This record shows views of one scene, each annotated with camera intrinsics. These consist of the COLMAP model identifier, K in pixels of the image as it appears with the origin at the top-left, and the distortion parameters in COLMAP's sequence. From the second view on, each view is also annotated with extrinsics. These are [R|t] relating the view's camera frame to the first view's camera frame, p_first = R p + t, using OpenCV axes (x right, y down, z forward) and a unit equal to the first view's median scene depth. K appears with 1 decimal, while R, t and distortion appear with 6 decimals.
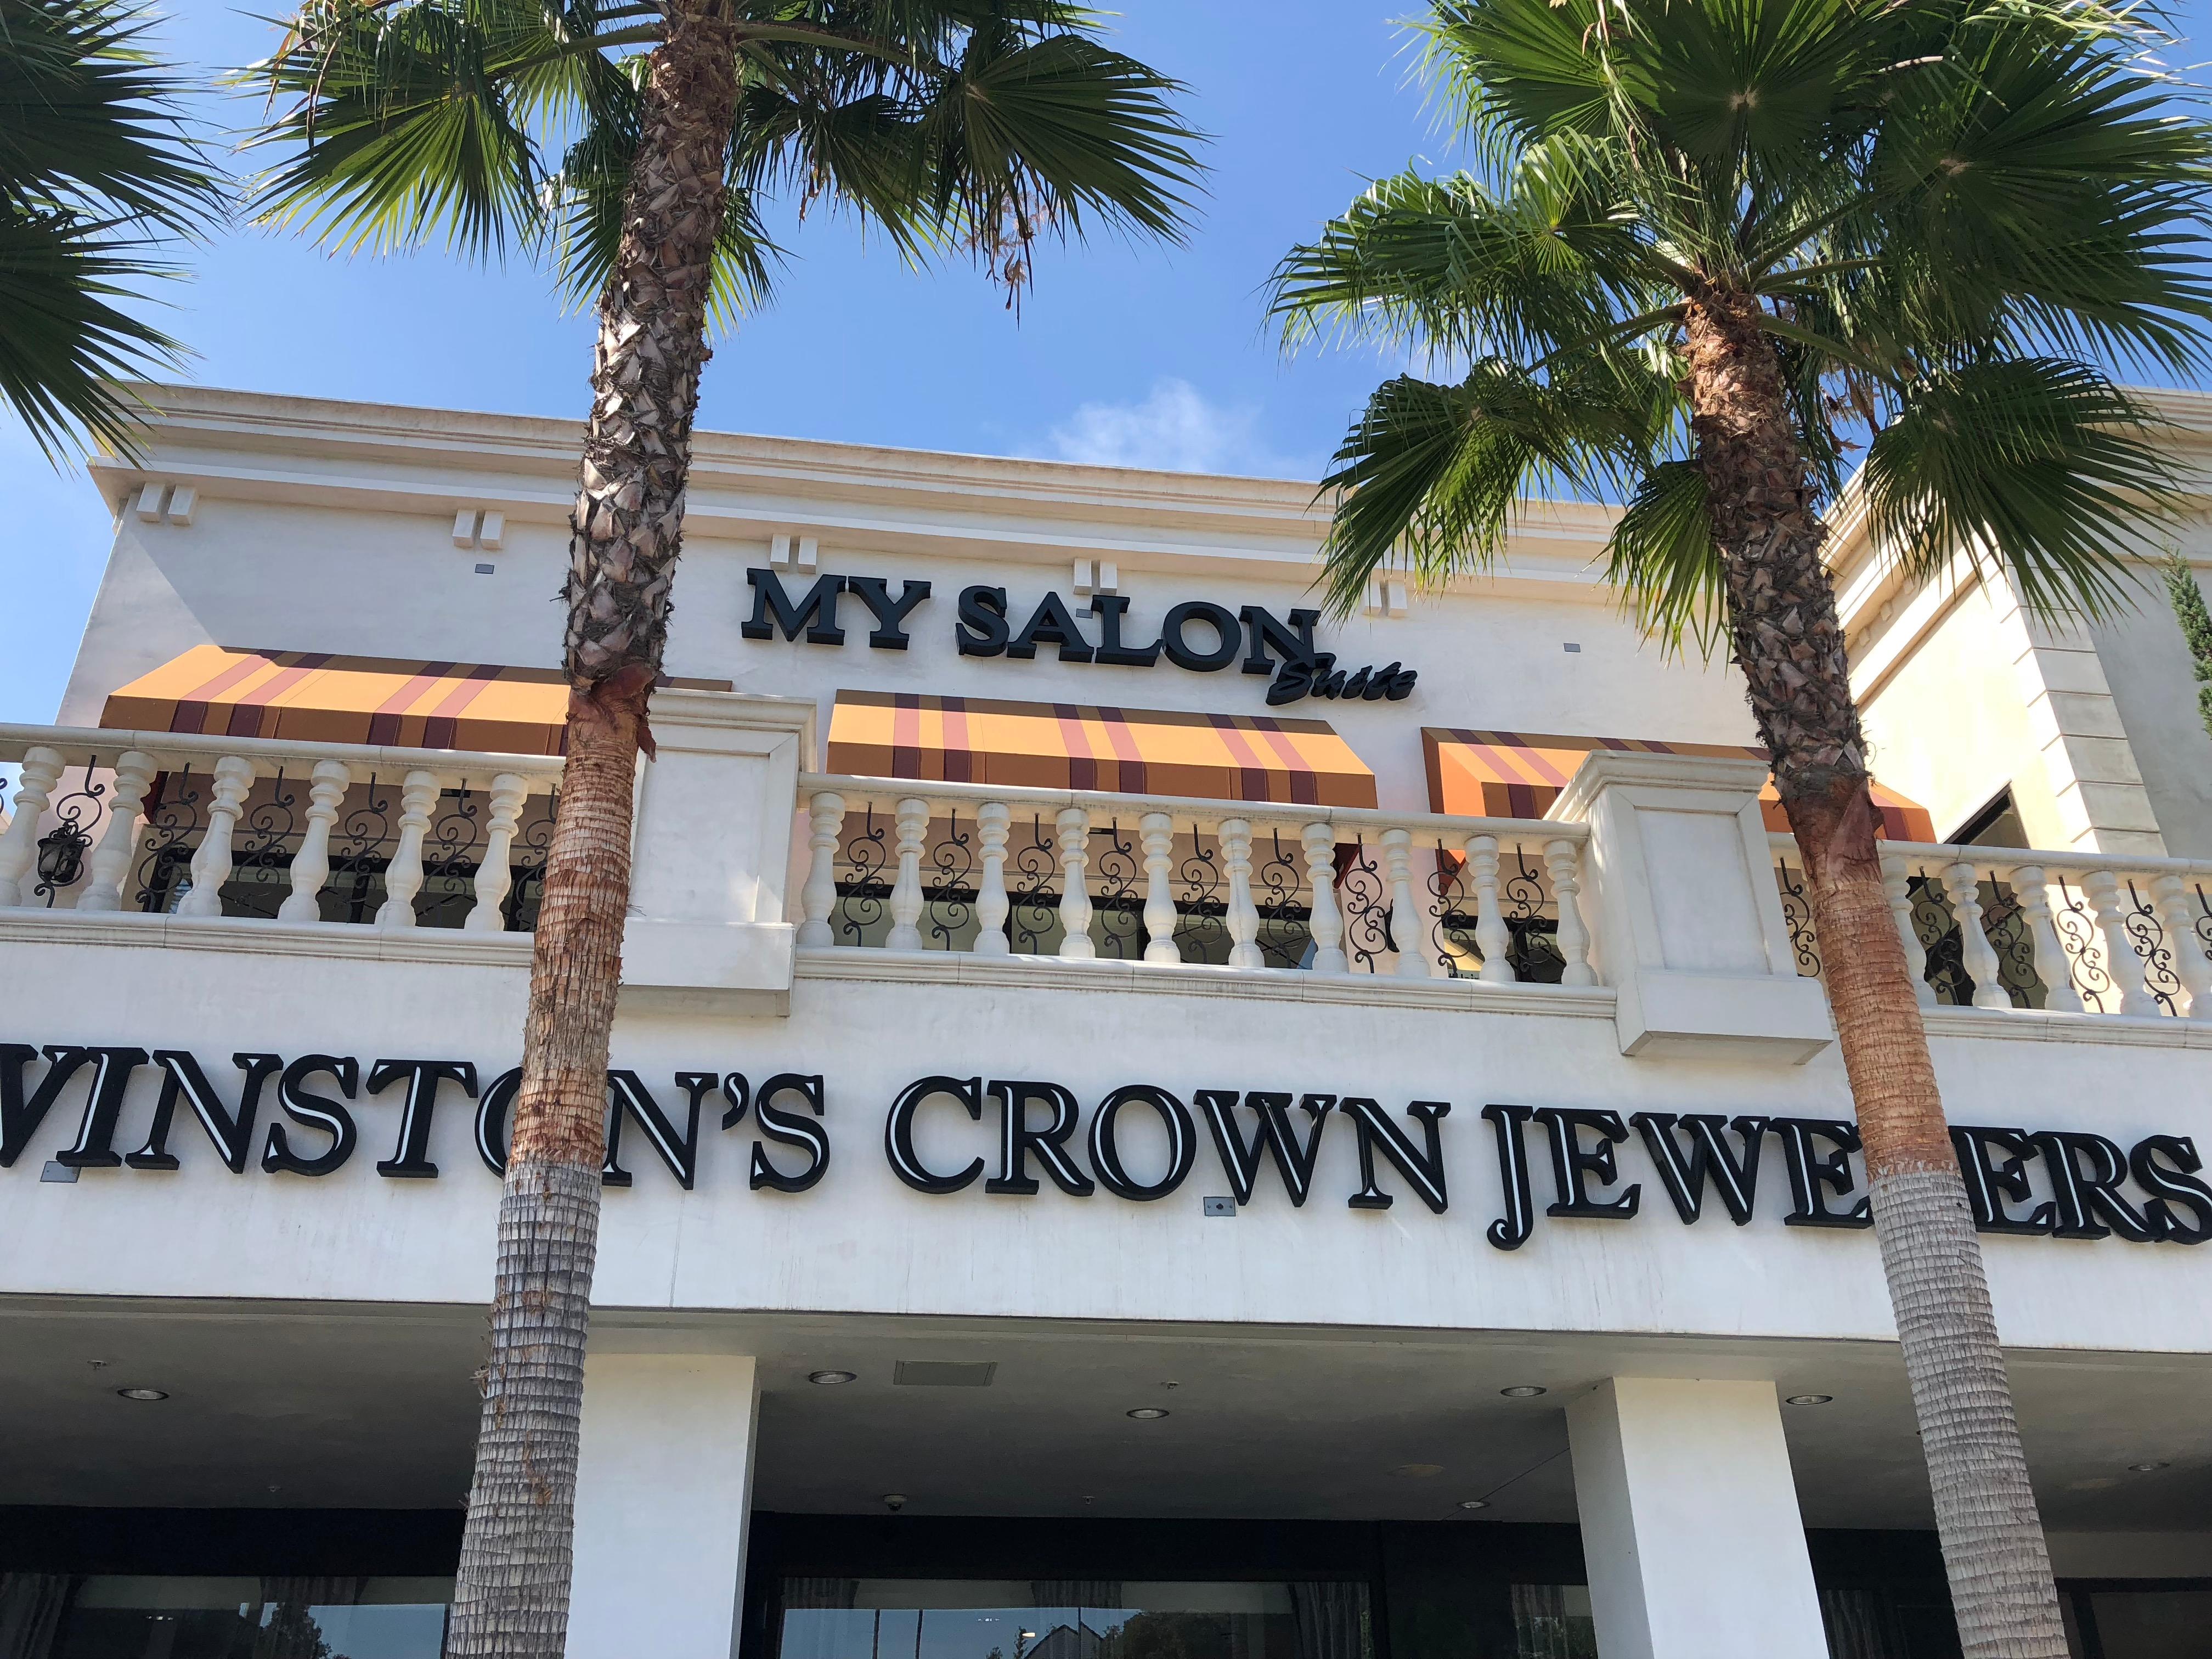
lens RADIAL K [[1807.3, 0, 1107.4], [0, 1807.3, 831.9], [0, 0, 1]] dist [-0.000072, -0.002154]
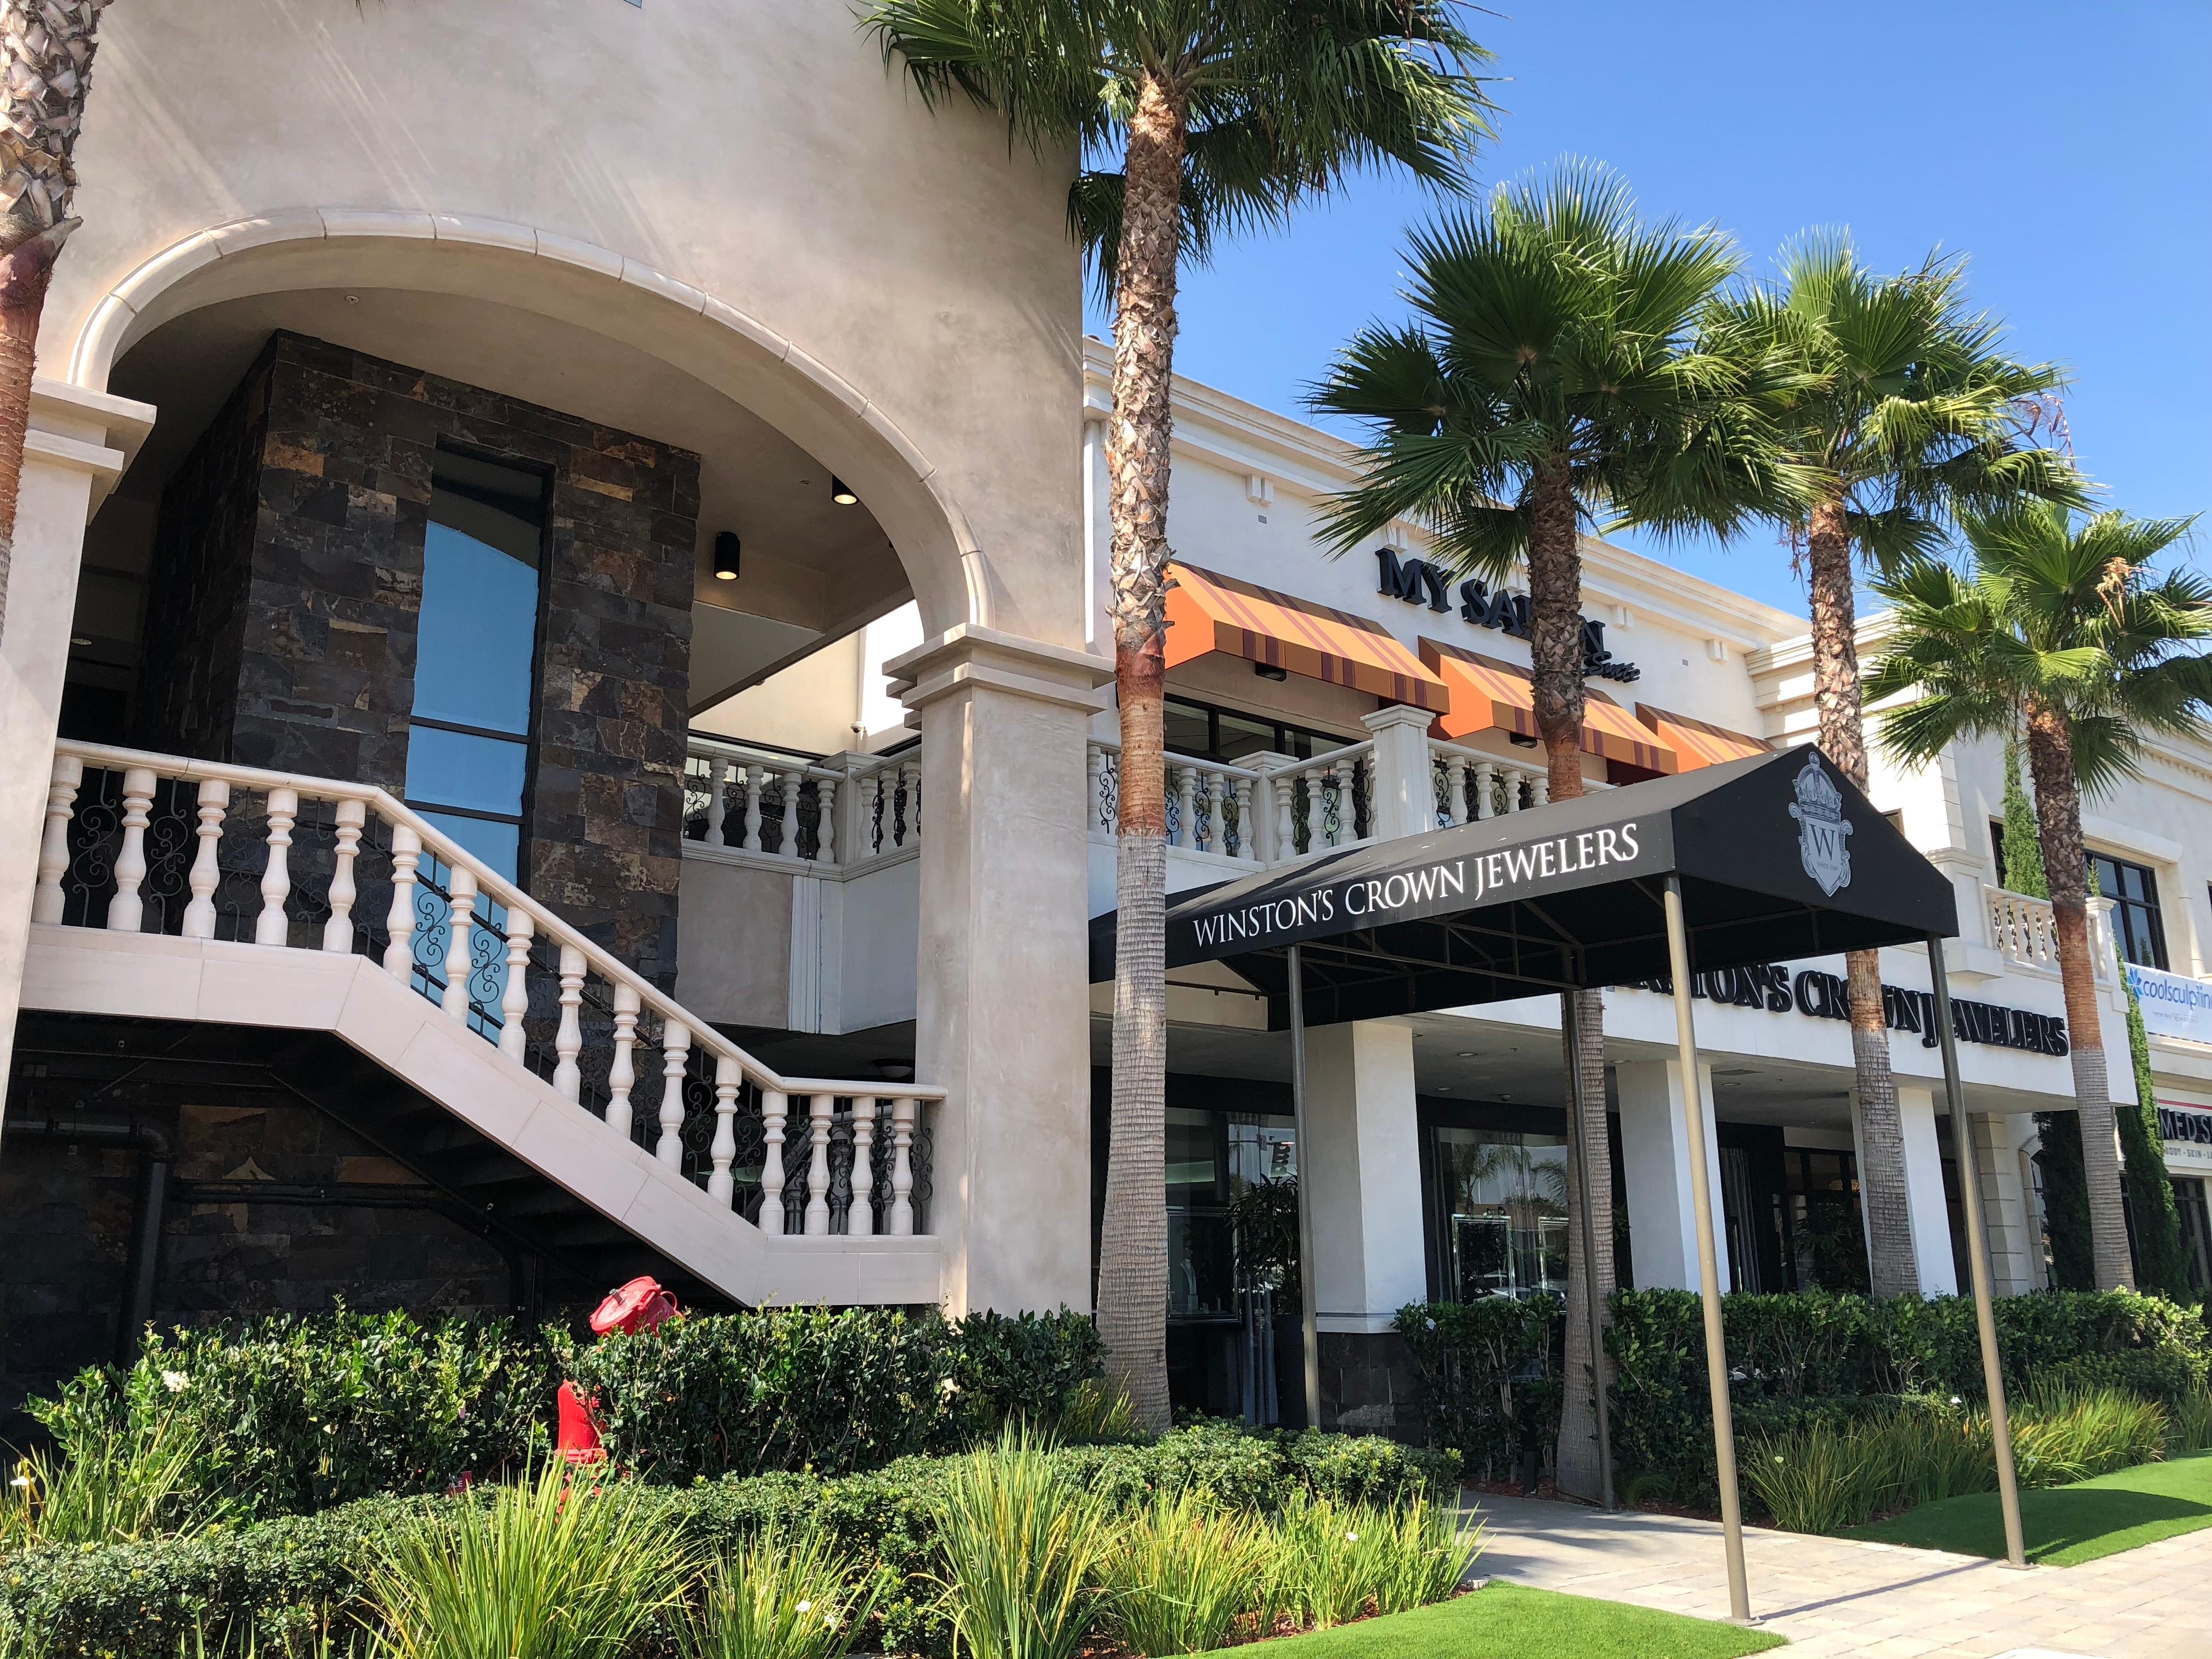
lens RADIAL K [[1807.3, 0, 1106.1], [0, 1807.3, 827.3], [0, 0, 1]] dist [-0.000072, -0.002154]
pose [[0.867233, 0.134178, 0.479482, -1.170402], [-0.253788, 0.947639, 0.193836, -0.159267], [-0.428367, -0.289788, 0.855876, -0.374753]]
